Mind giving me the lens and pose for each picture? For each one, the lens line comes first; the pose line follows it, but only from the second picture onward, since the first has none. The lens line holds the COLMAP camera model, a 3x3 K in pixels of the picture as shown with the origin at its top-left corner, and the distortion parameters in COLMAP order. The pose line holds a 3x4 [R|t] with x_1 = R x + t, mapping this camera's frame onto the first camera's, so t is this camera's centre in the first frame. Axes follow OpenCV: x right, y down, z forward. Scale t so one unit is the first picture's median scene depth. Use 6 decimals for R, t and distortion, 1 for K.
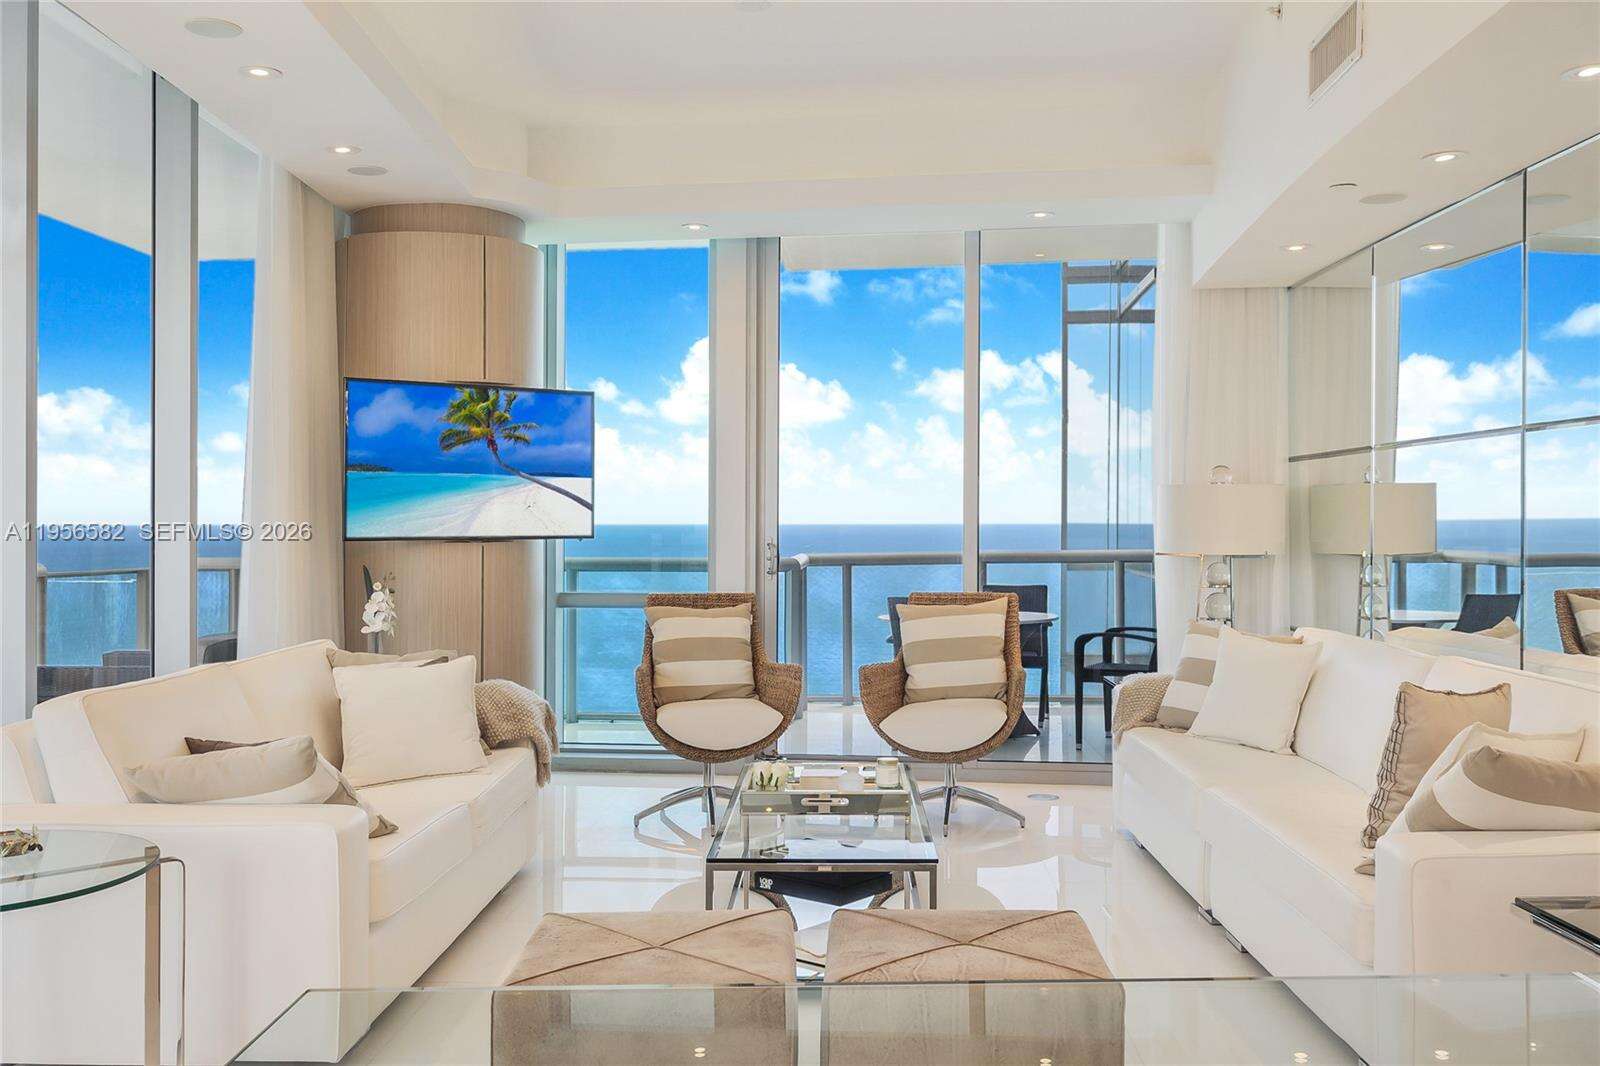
lens RADIAL K [[1482.3, 0, 835.9], [0, 1482.3, 532.5], [0, 0, 1]] dist [-0.006036, -0.002939]
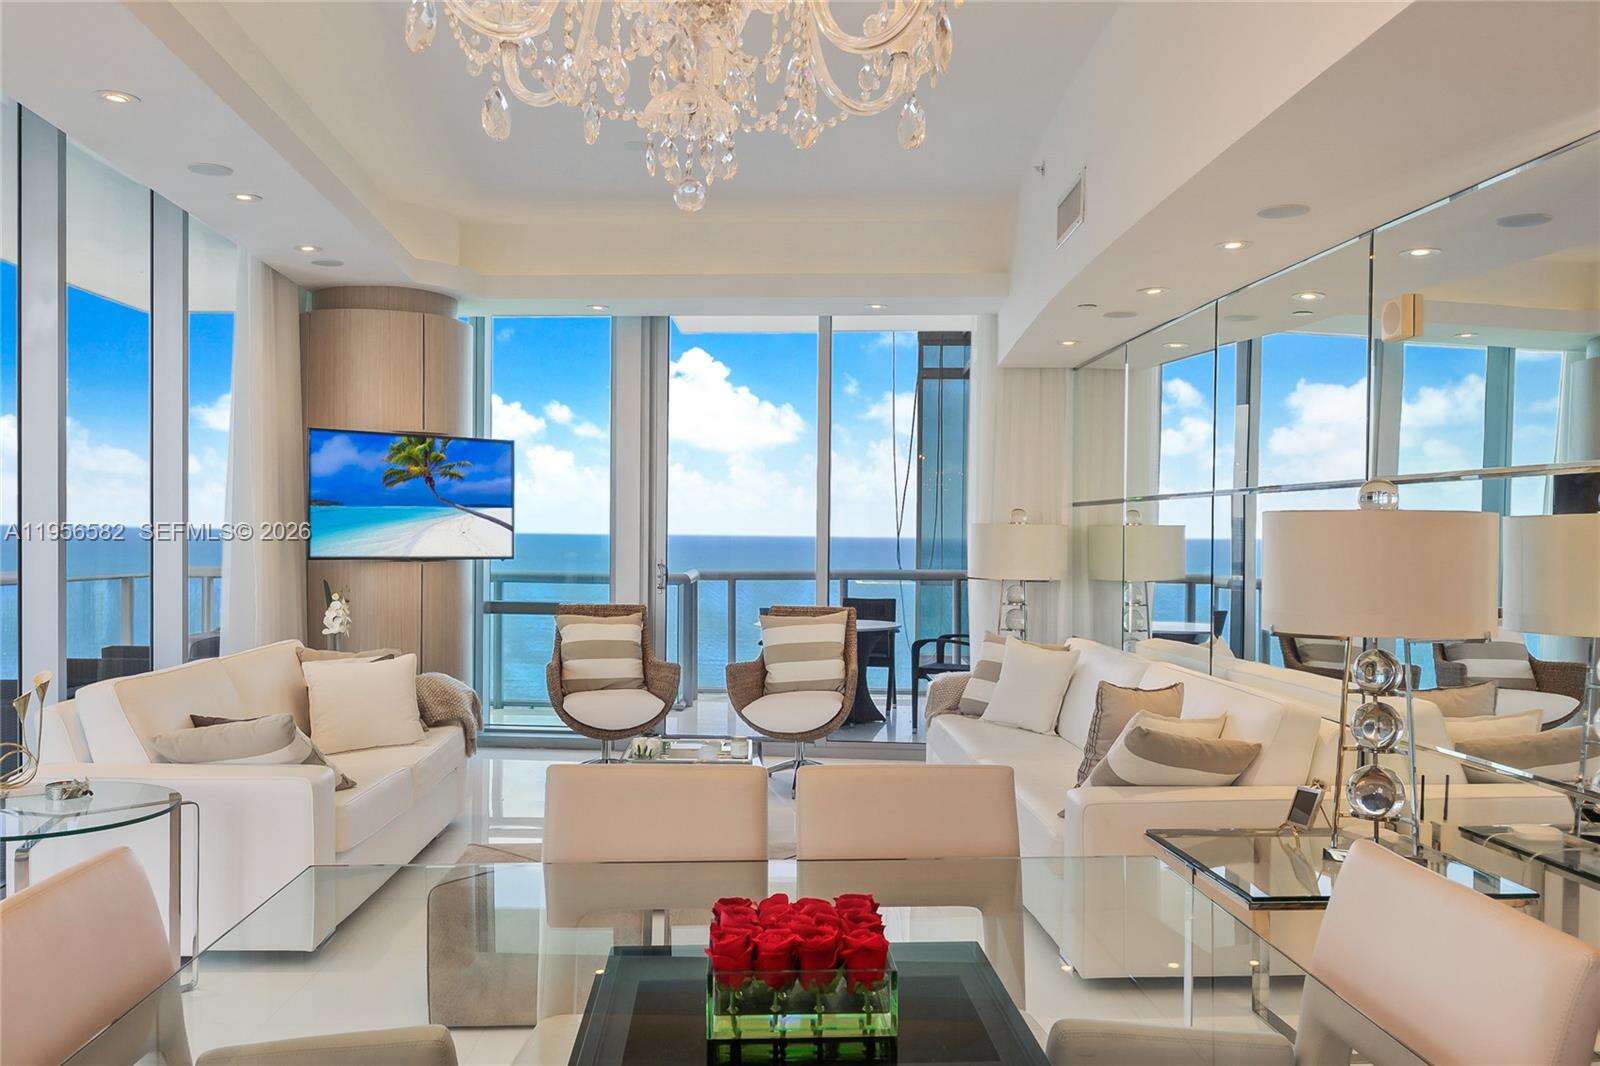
lens RADIAL K [[1338.3, 0, 836.2], [0, 1338.3, 597.3], [0, 0, 1]] dist [0.004581, 0.002441]
pose [[0.997720, 0.013038, 0.066215, 0.031879], [-0.015759, 0.999046, 0.040739, -0.014296], [-0.065620, -0.041689, 0.996973, -0.134604]]
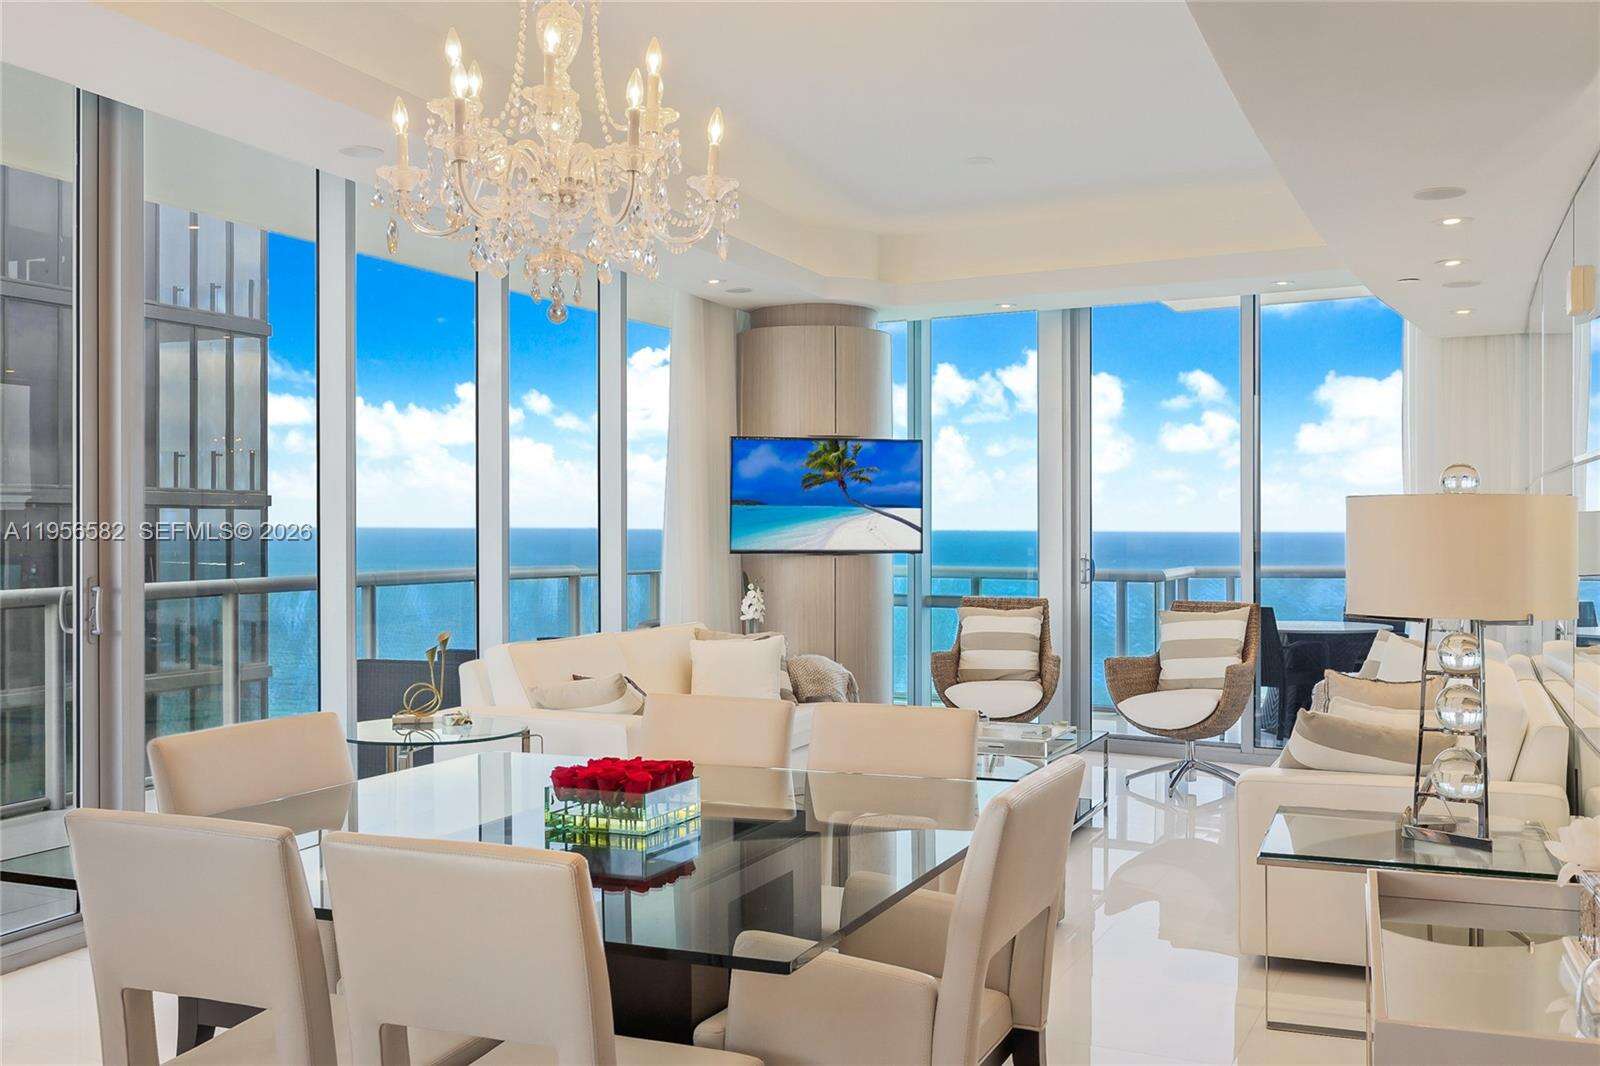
lens RADIAL K [[1554.9, 0, 800.0], [0, 1554.9, 533.0], [0, 0, 1]] dist [-0.021872, -0.003380]
pose [[0.908866, 0.006587, -0.417036, 0.316872], [-0.007385, 0.999973, -0.000299, -0.013055], [0.417023, 0.003352, 0.908890, -0.292029]]
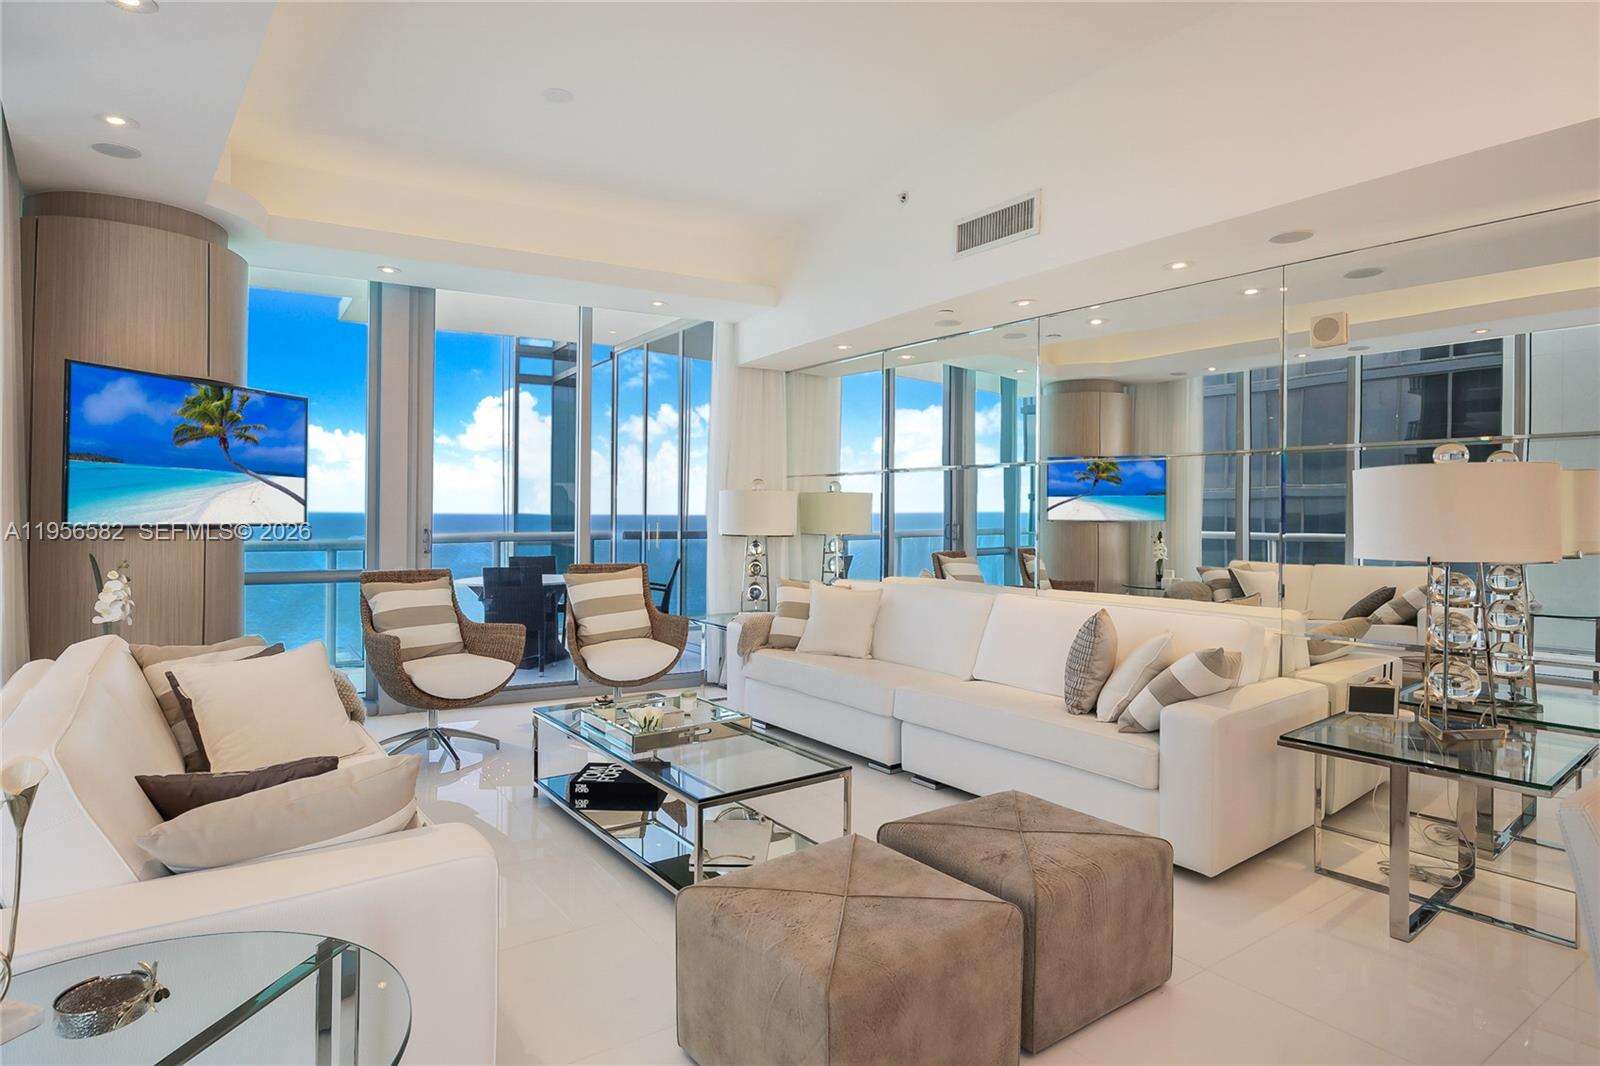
lens RADIAL K [[846.2, 0, 810.0], [0, 846.2, 557.1], [0, 0, 1]] dist [0.002882, 0.000389]
pose [[0.800058, -0.025939, 0.599362, -0.261426], [-0.000902, 0.999012, 0.044439, -0.003365], [-0.599922, -0.036094, 0.799244, 0.250969]]
